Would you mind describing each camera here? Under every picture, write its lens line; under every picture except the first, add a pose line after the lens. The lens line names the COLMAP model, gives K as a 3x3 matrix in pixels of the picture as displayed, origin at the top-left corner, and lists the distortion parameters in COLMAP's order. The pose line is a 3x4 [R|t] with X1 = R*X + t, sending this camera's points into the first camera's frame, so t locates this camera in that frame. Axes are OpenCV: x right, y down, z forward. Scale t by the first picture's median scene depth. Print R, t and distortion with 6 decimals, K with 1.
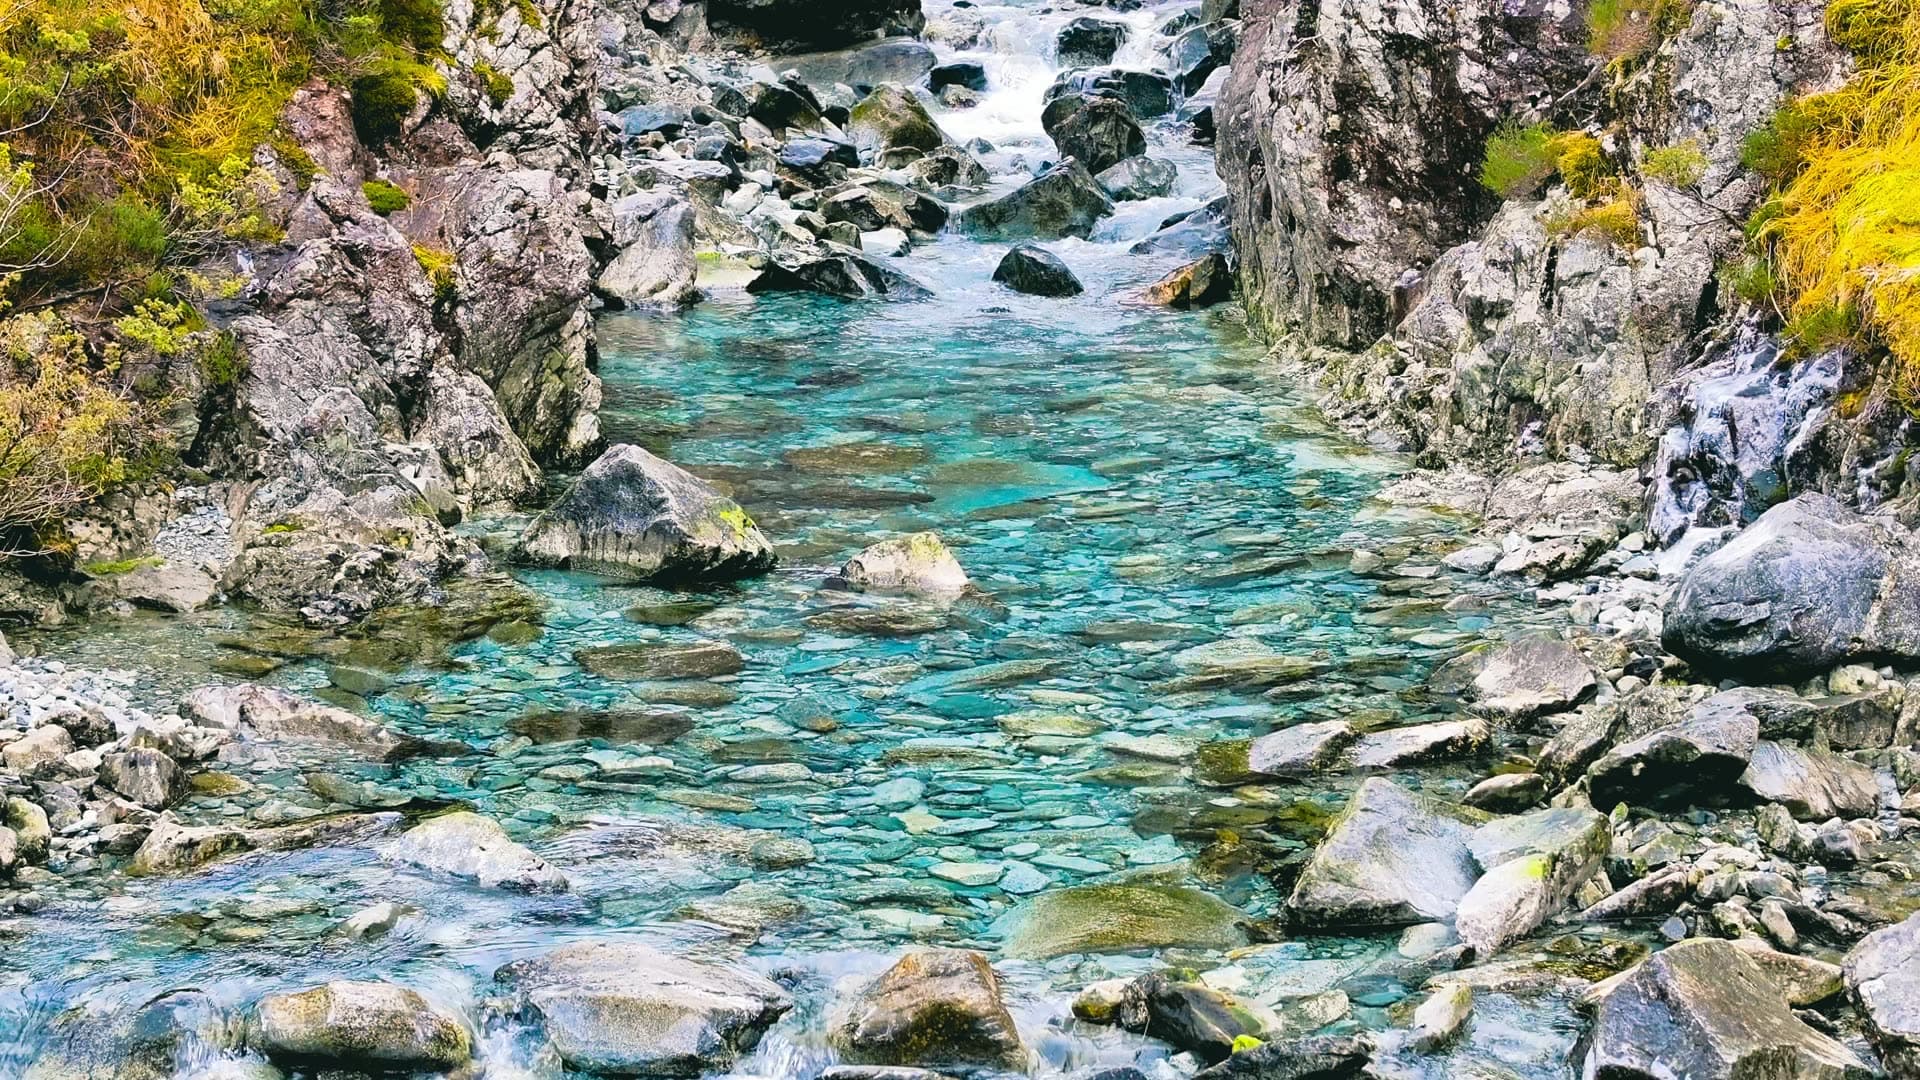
lens RADIAL K [[4344.1, 0, 960.0], [0, 4344.1, 540.0], [0, 0, 1]] dist [-0.204447, 1.132390]
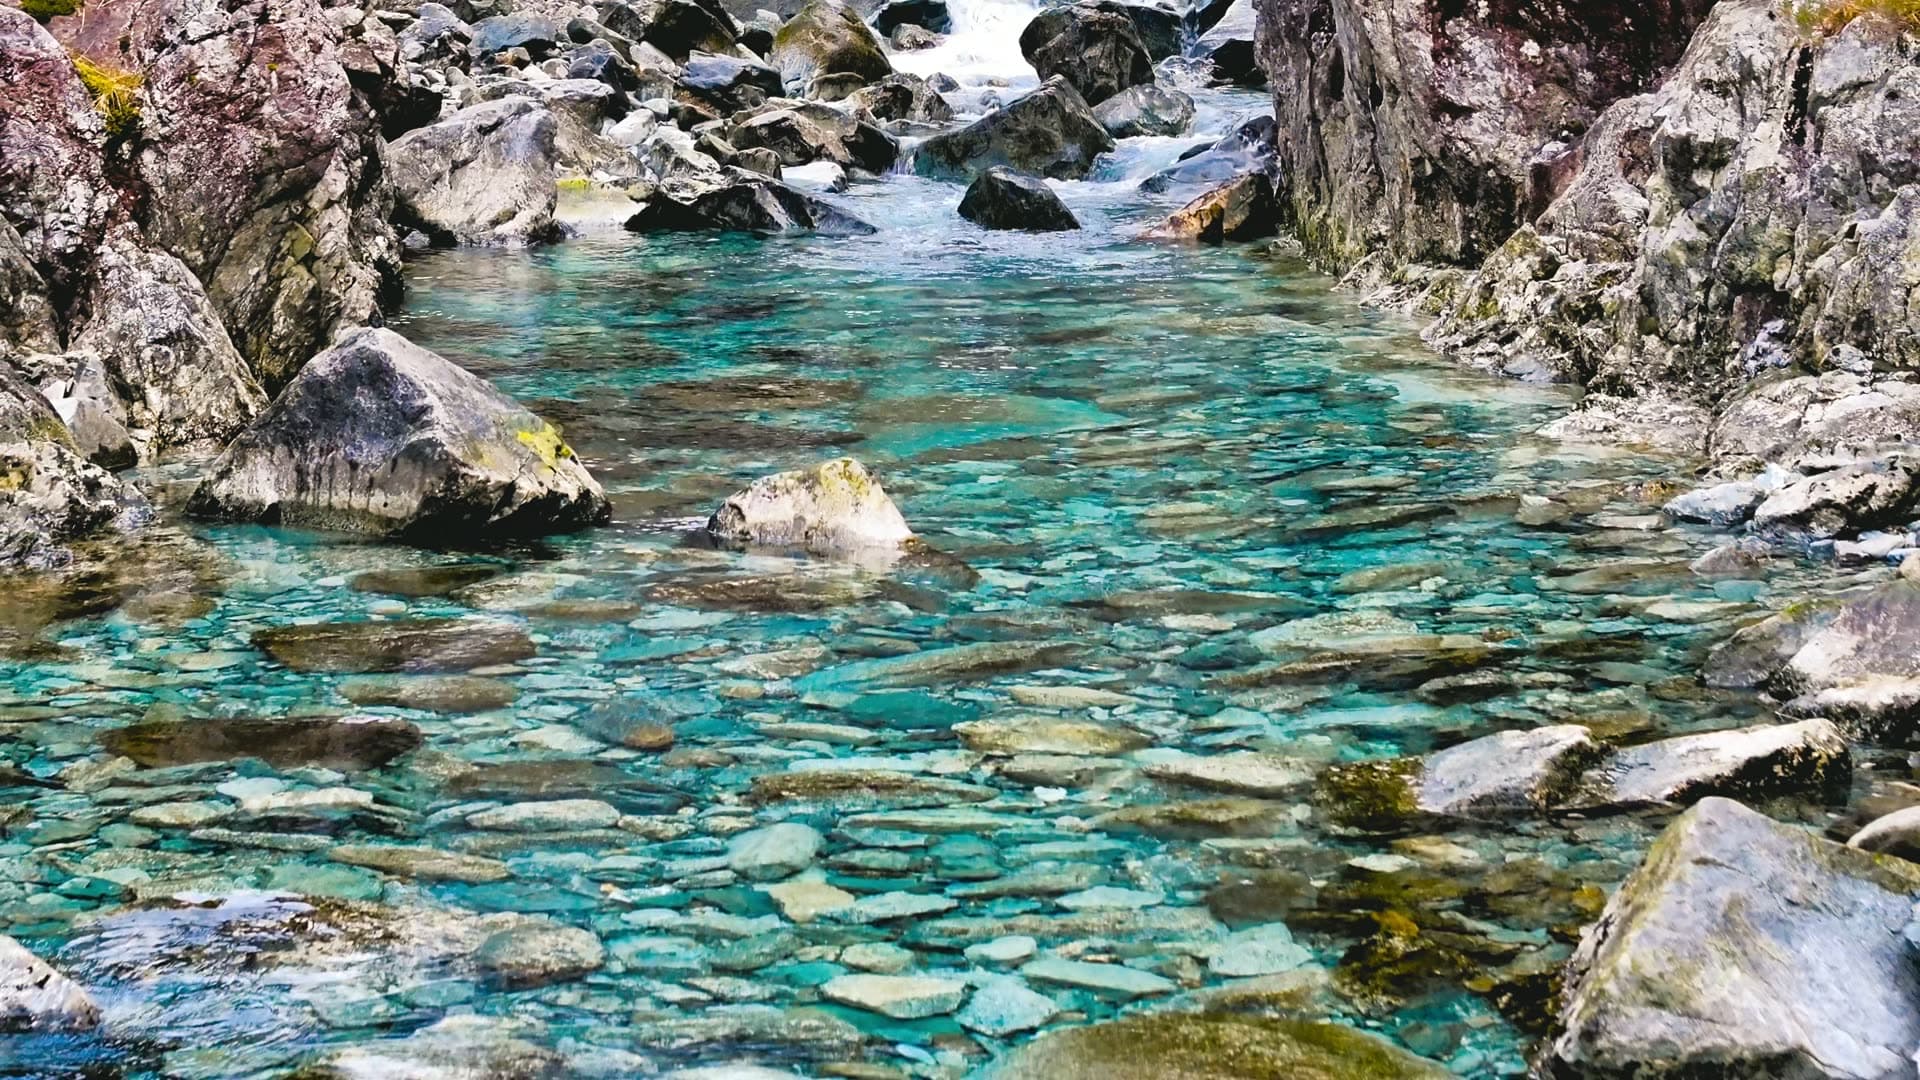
lens RADIAL K [[4344.1, 0, 960.0], [0, 4344.1, 540.0], [0, 0, 1]] dist [-0.204447, 1.132390]
pose [[0.999978, -0.001249, 0.006546, 0.004321], [0.001478, 0.999385, -0.035045, 0.029157], [-0.006498, 0.035054, 0.999364, 0.345913]]
